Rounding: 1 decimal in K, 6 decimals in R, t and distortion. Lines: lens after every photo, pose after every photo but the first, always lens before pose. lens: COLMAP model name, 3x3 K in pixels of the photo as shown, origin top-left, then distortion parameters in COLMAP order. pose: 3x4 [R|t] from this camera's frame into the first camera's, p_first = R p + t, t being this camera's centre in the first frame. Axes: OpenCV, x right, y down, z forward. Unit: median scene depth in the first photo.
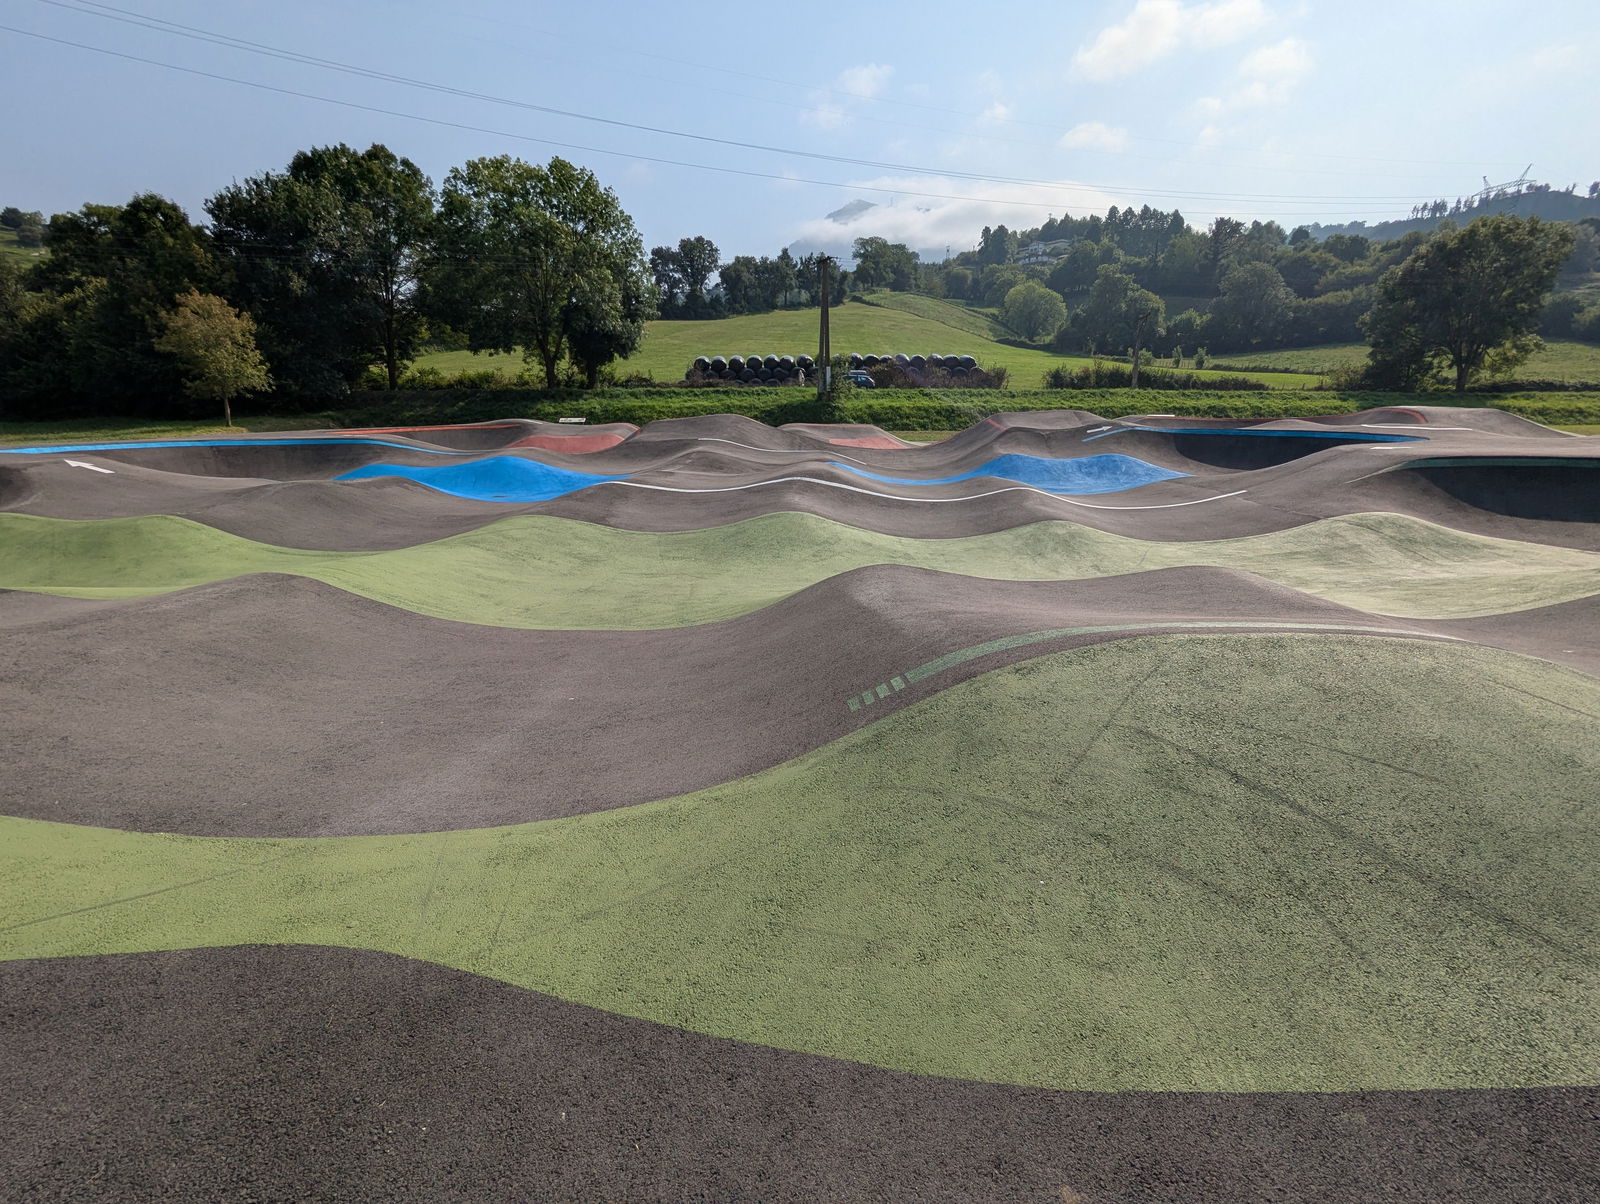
lens RADIAL K [[763.3, 0, 802.0], [0, 763.3, 594.7], [0, 0, 1]] dist [0.000128, 0.001317]
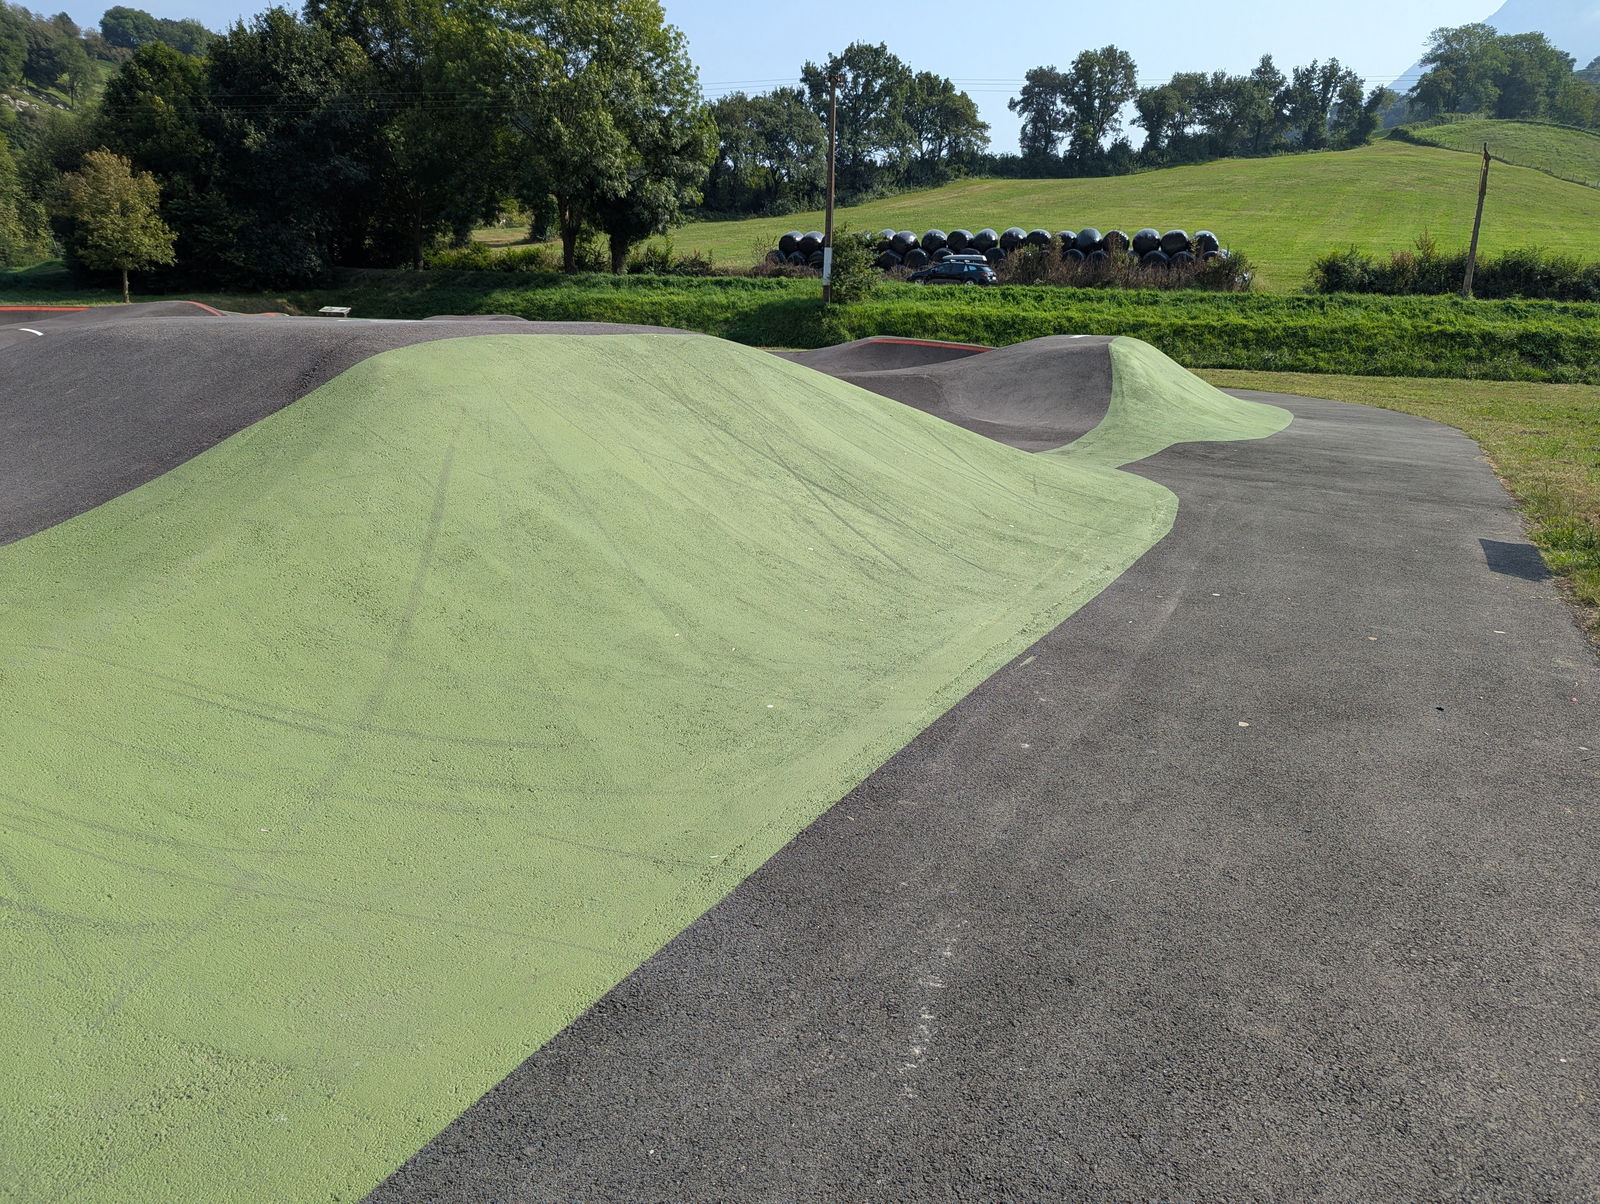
lens RADIAL K [[1098.3, 0, 798.6], [0, 1098.3, 608.9], [0, 0, 1]] dist [0.035010, -0.013745]
pose [[0.892365, 0.152275, -0.424850, 0.130175], [-0.141267, 0.988300, 0.057508, -0.011753], [0.428636, 0.008699, 0.903435, 0.036770]]
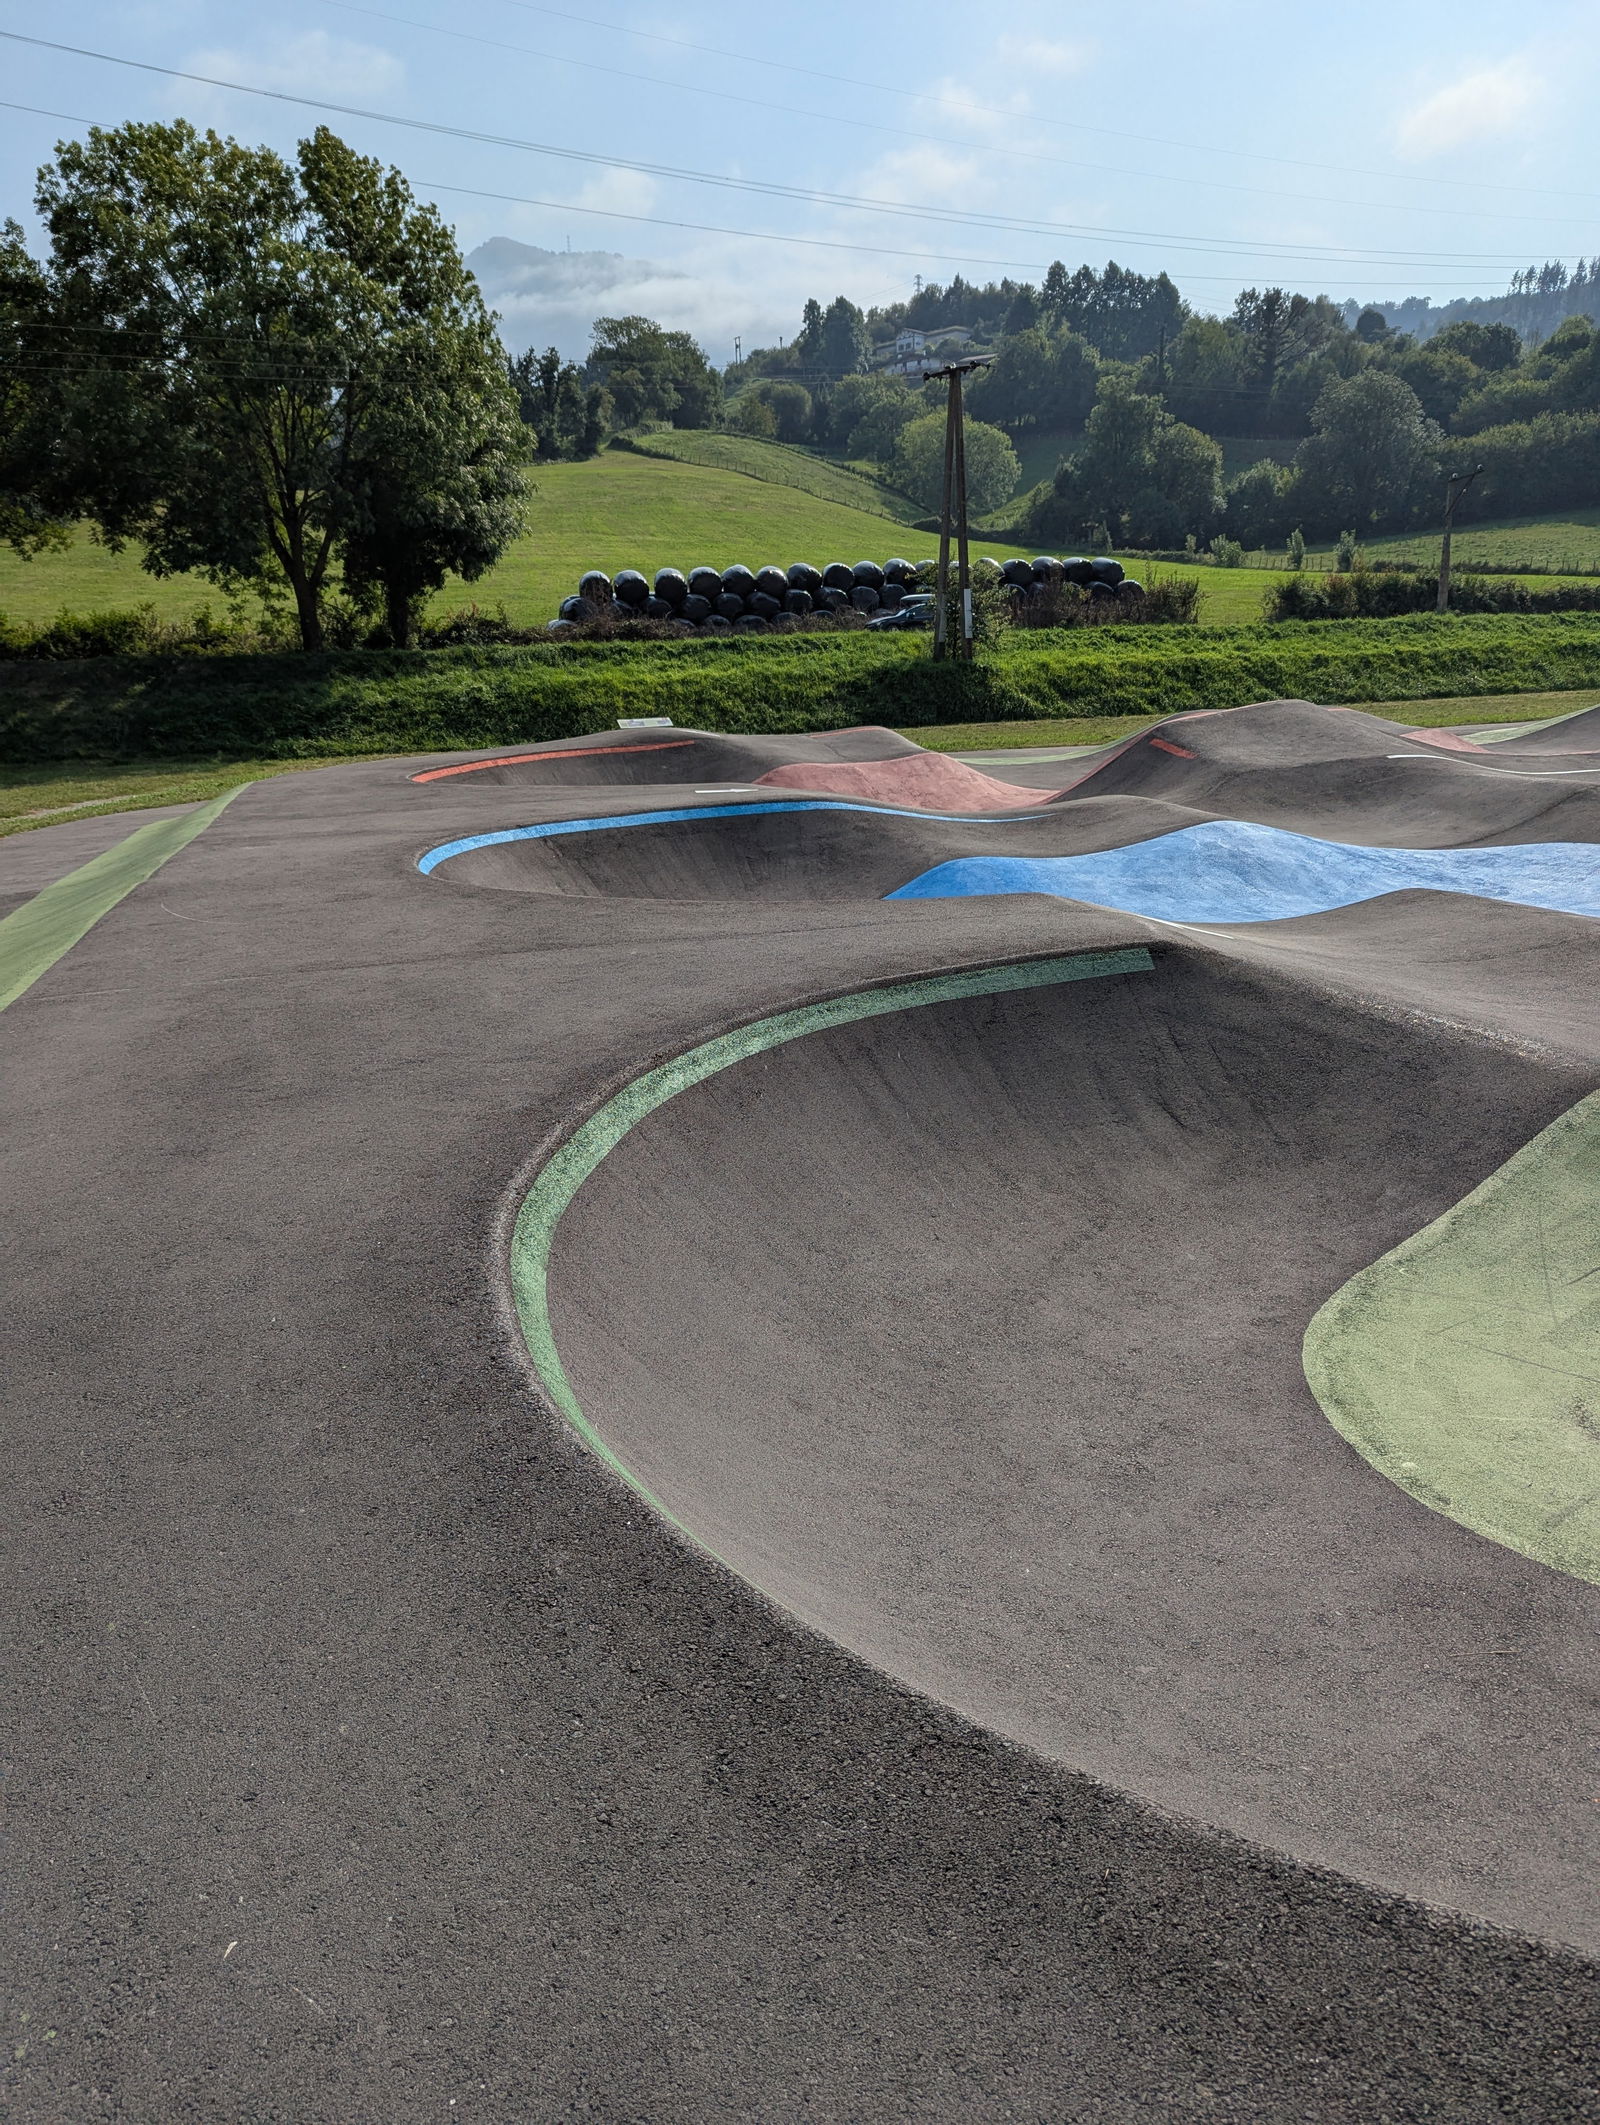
lens RADIAL K [[1486.2, 0, 780.6], [0, 1486.2, 1065.1], [0, 0, 1]] dist [0.037554, -0.025672]
pose [[0.974165, -0.089902, 0.207174, -0.087928], [0.084709, 0.995832, 0.033819, -0.009426], [-0.209351, -0.015396, 0.977719, 0.020397]]
